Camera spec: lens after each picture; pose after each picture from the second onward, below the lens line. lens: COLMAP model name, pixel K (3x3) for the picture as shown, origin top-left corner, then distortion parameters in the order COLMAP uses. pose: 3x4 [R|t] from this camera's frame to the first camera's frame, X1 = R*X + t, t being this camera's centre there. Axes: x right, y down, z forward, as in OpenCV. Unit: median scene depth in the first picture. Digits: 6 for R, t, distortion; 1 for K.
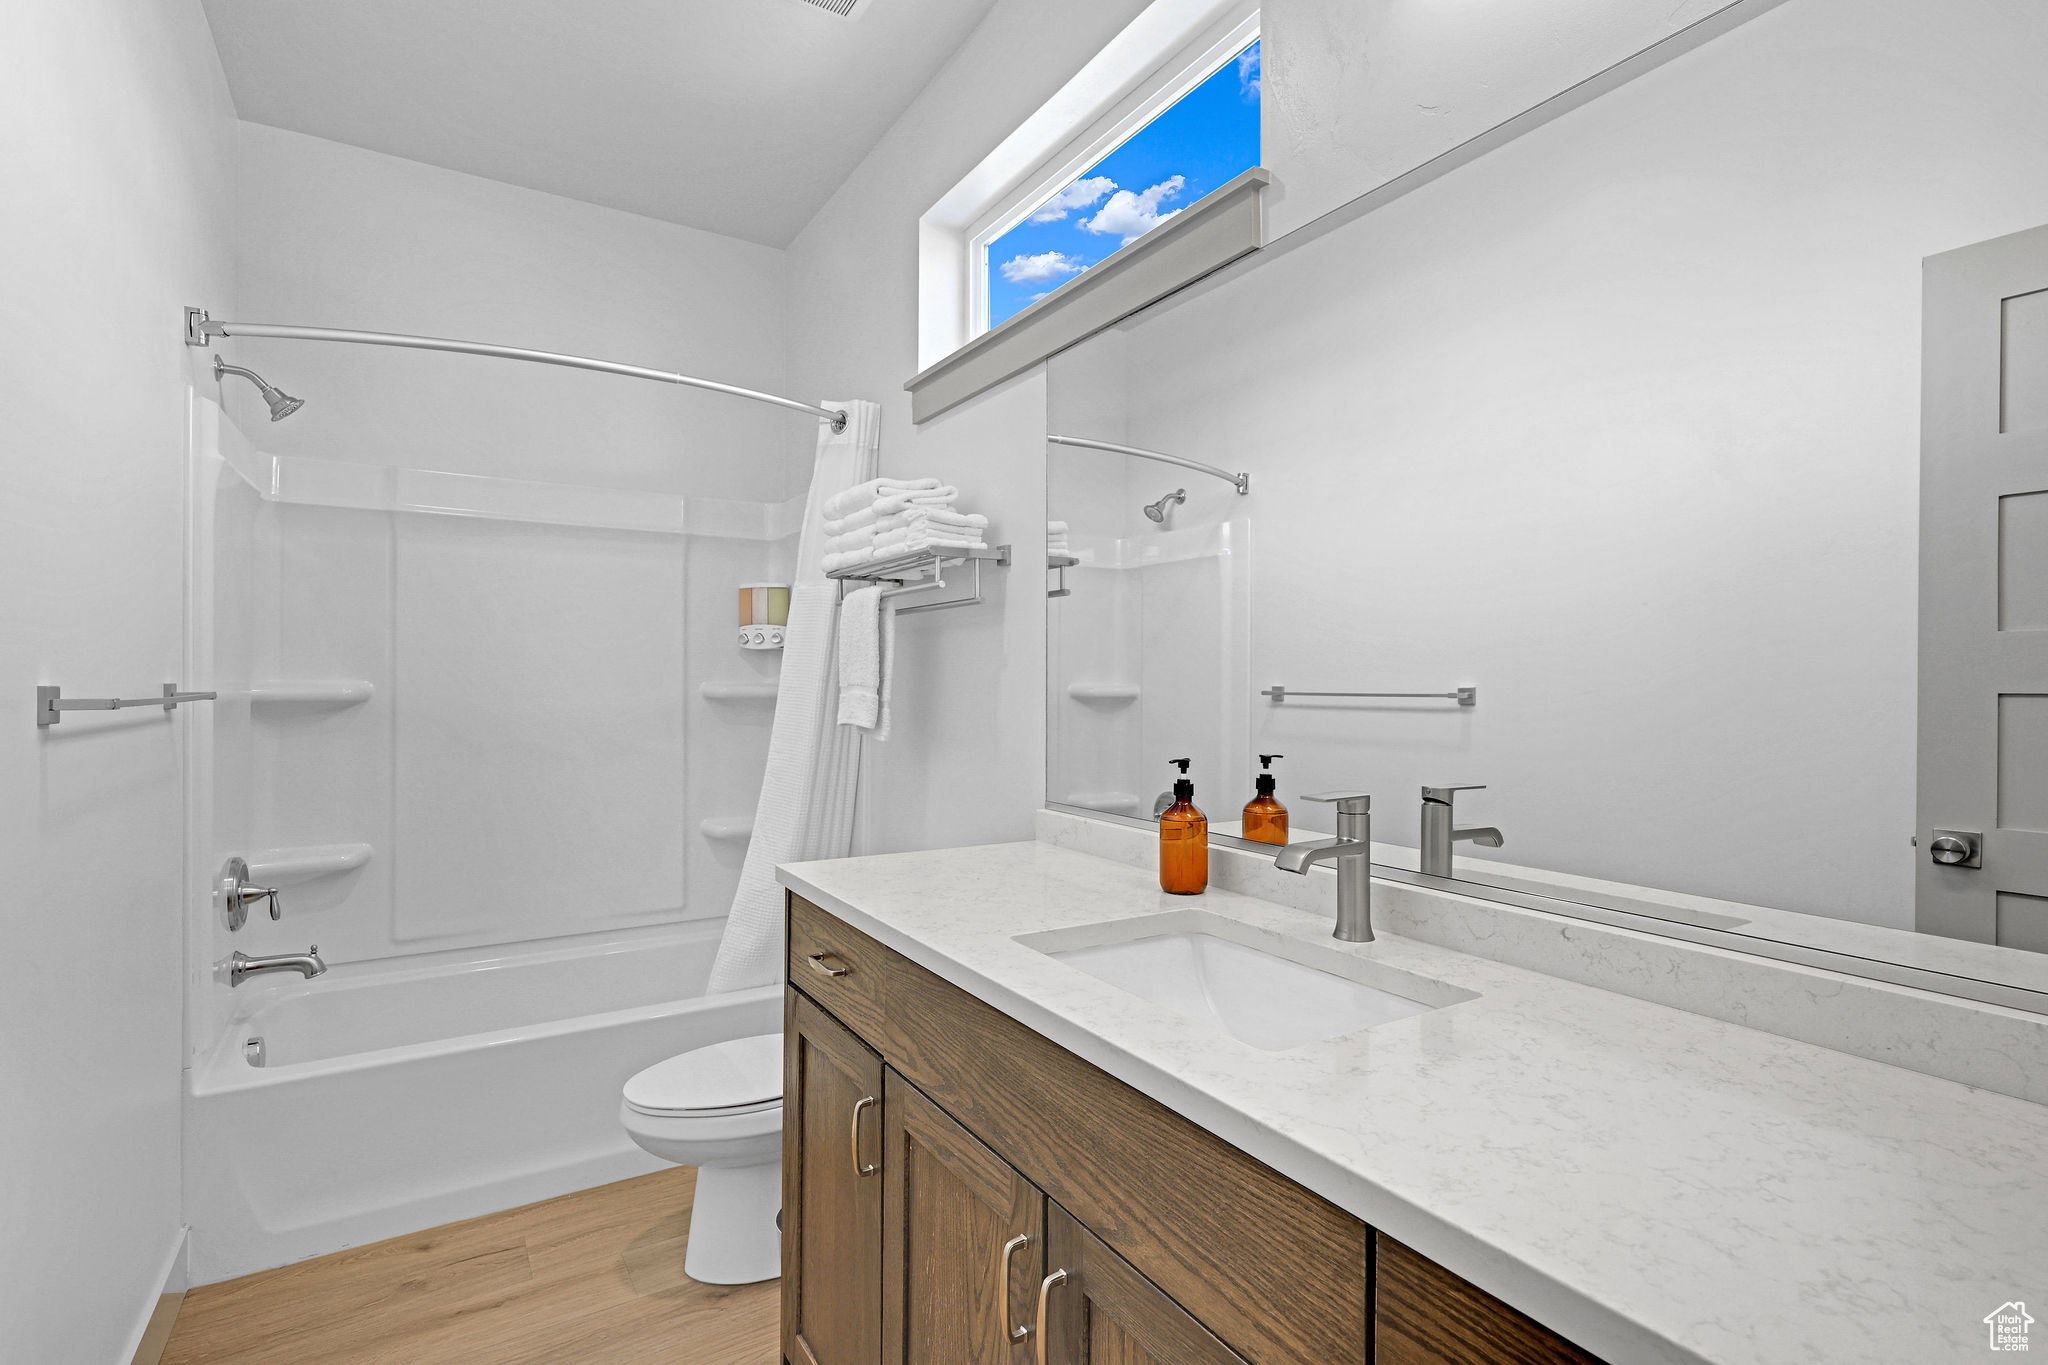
lens RADIAL K [[965.3, 0, 1023.3], [0, 965.3, 672.2], [0, 0, 1]] dist [0.011873, -0.022658]
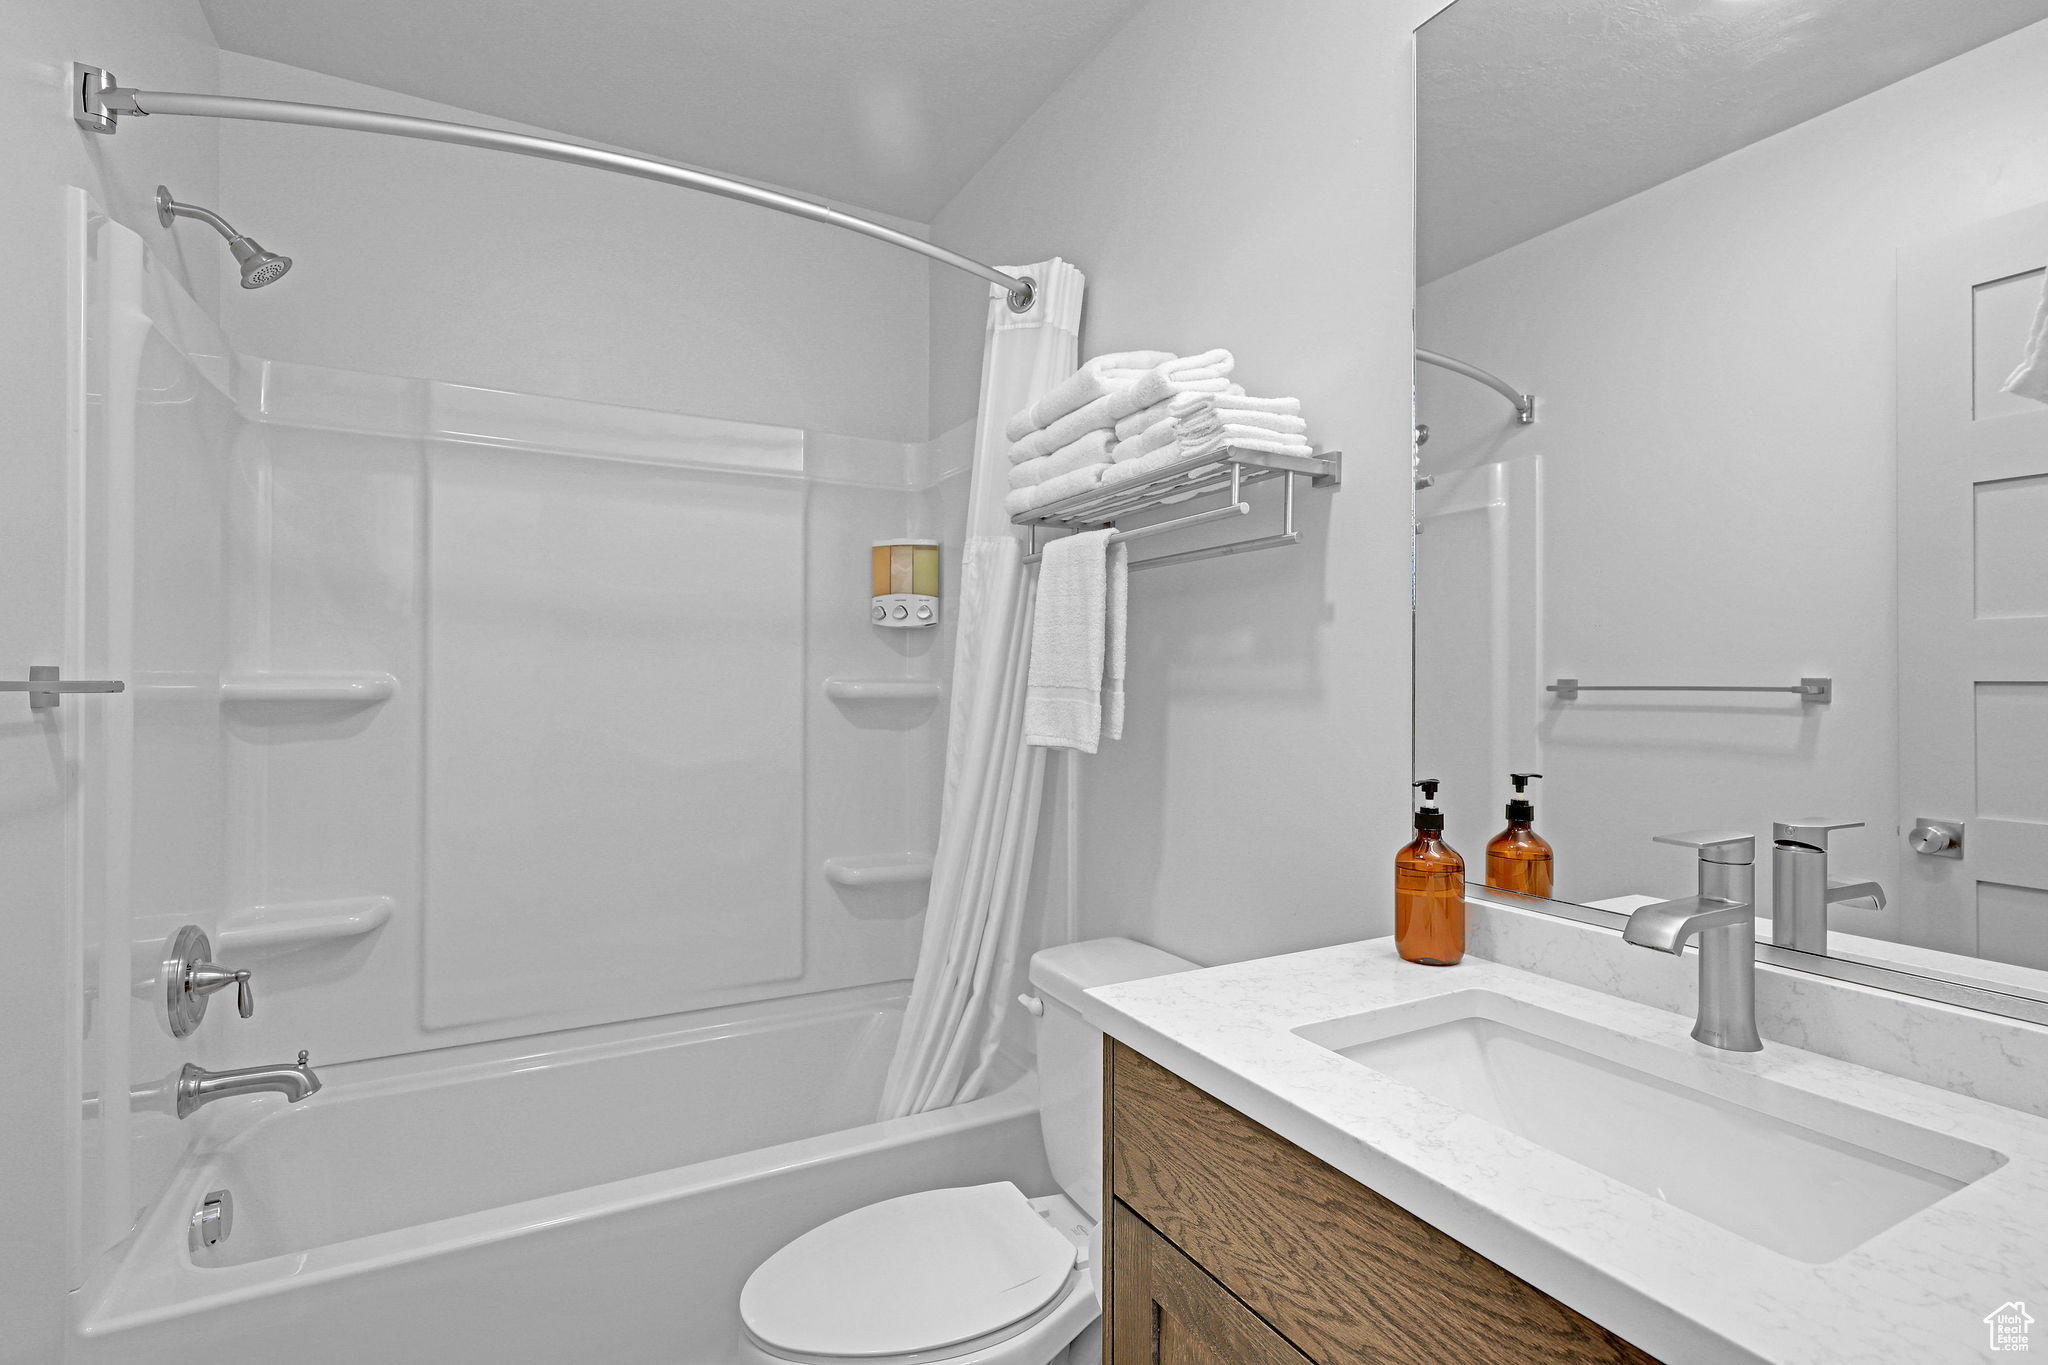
lens RADIAL K [[1079.0, 0, 1017.8], [0, 1079.0, 677.9], [0, 0, 1]] dist [0.000614, -0.000100]
pose [[0.994992, 0.003793, -0.099885, -0.125725], [-0.003062, 0.999967, 0.007470, 0.008528], [0.099910, -0.007127, 0.994971, 0.235882]]
